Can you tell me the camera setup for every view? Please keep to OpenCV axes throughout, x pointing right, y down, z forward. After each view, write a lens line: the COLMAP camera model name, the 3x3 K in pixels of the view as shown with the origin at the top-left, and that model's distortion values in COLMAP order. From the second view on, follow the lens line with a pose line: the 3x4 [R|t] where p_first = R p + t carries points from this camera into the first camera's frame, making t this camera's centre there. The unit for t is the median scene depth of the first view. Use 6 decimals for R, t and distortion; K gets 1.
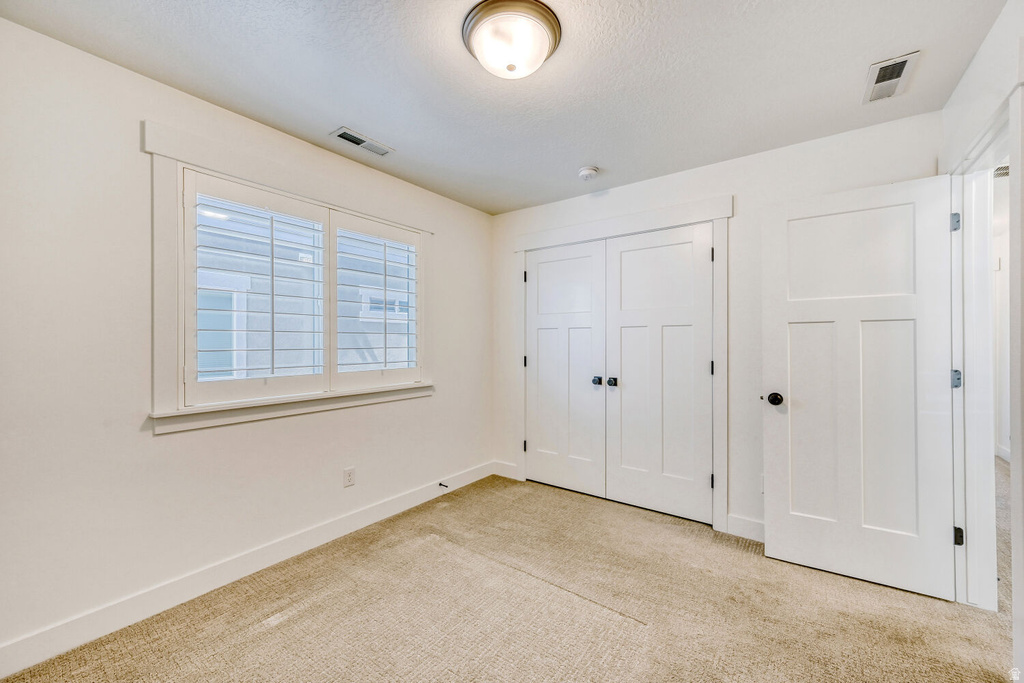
lens RADIAL K [[404.1, 0, 508.5], [0, 404.1, 344.1], [0, 0, 1]] dist [0.009632, -0.000153]
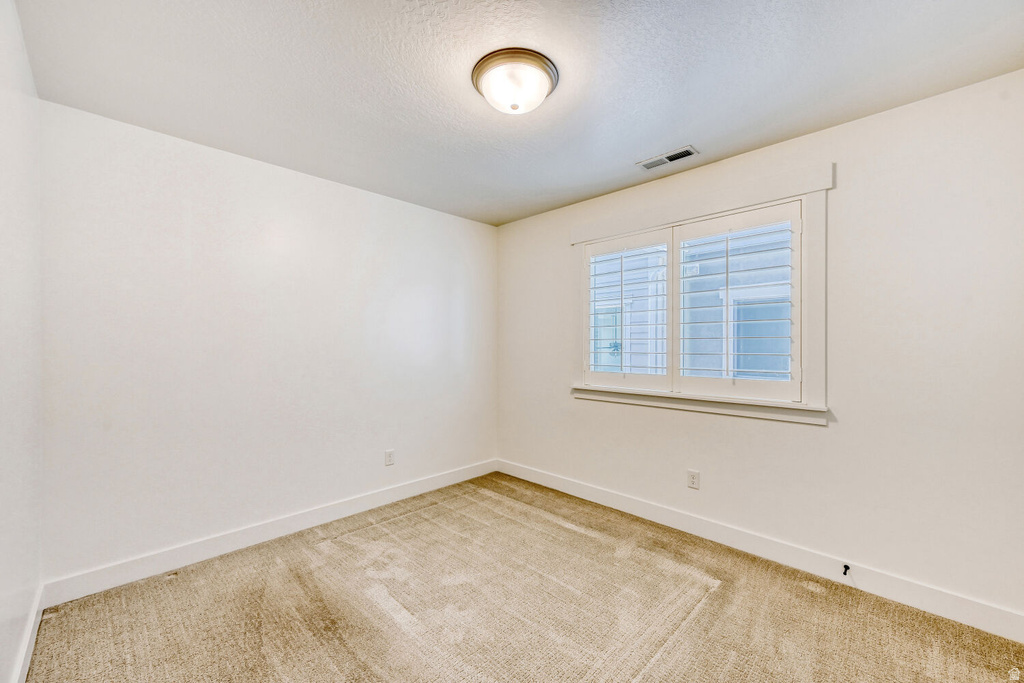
lens RADIAL K [[404.1, 0, 507.5], [0, 404.1, 338.4], [0, 0, 1]] dist [0.009632, -0.000153]
pose [[-0.161946, -0.015705, -0.986675, 0.737459], [-0.000932, 0.999875, -0.015762, -0.011978], [0.986799, -0.001633, -0.161940, 0.743167]]
